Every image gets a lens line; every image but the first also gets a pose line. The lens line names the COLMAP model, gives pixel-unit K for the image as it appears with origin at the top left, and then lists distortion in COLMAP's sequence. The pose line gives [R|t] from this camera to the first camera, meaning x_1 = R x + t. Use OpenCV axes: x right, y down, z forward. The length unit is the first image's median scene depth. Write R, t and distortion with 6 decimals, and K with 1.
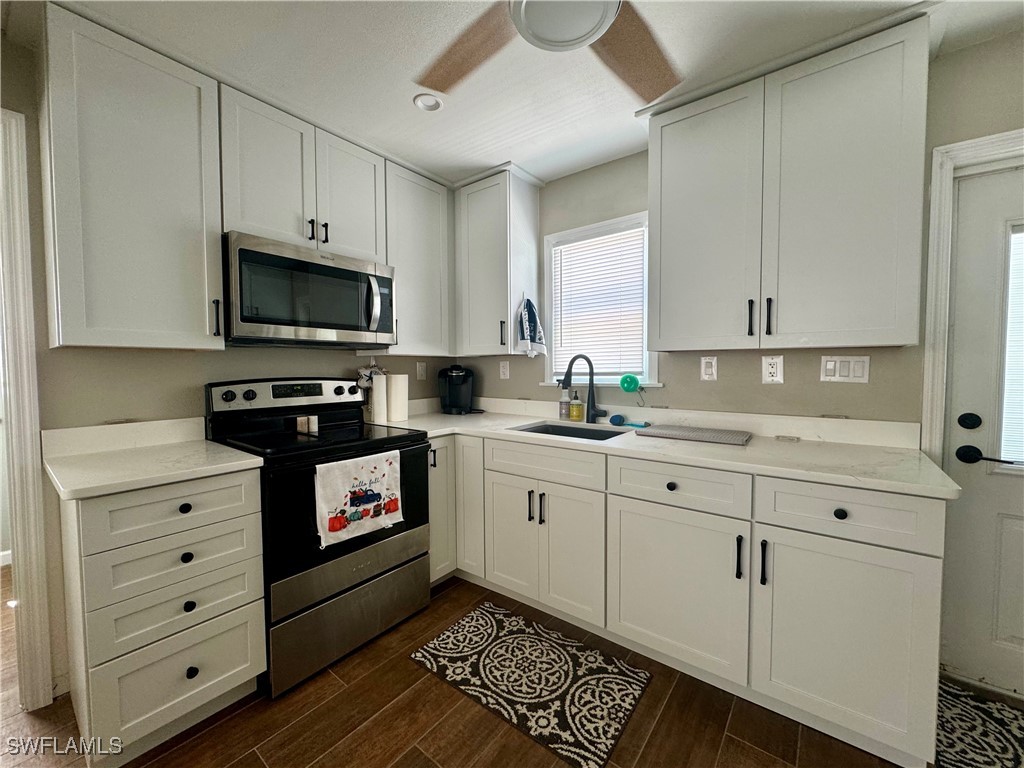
lens RADIAL K [[409.5, 0, 510.8], [0, 409.5, 383.4], [0, 0, 1]] dist [-0.015854, -0.000228]
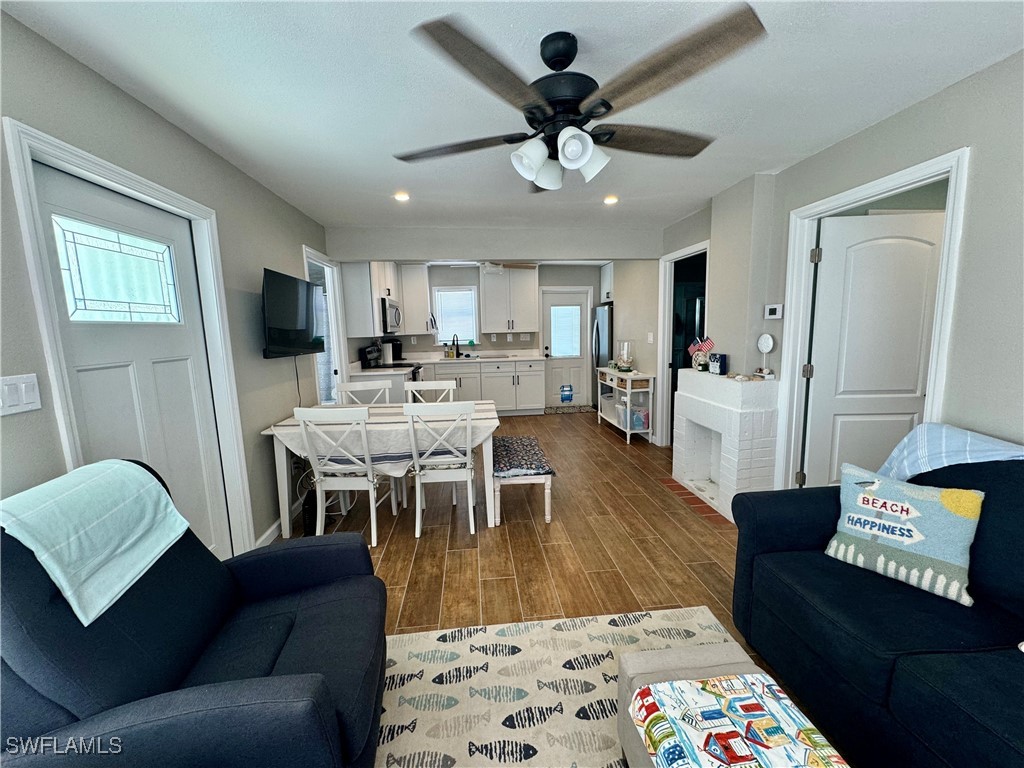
lens RADIAL K [[409.5, 0, 514.4], [0, 409.5, 384.2], [0, 0, 1]] dist [-0.015854, -0.000228]
pose [[0.712415, -0.102308, 0.694261, -1.627889], [0.044255, 0.993896, 0.101051, 0.007902], [-0.700362, -0.041265, 0.712594, -1.414064]]
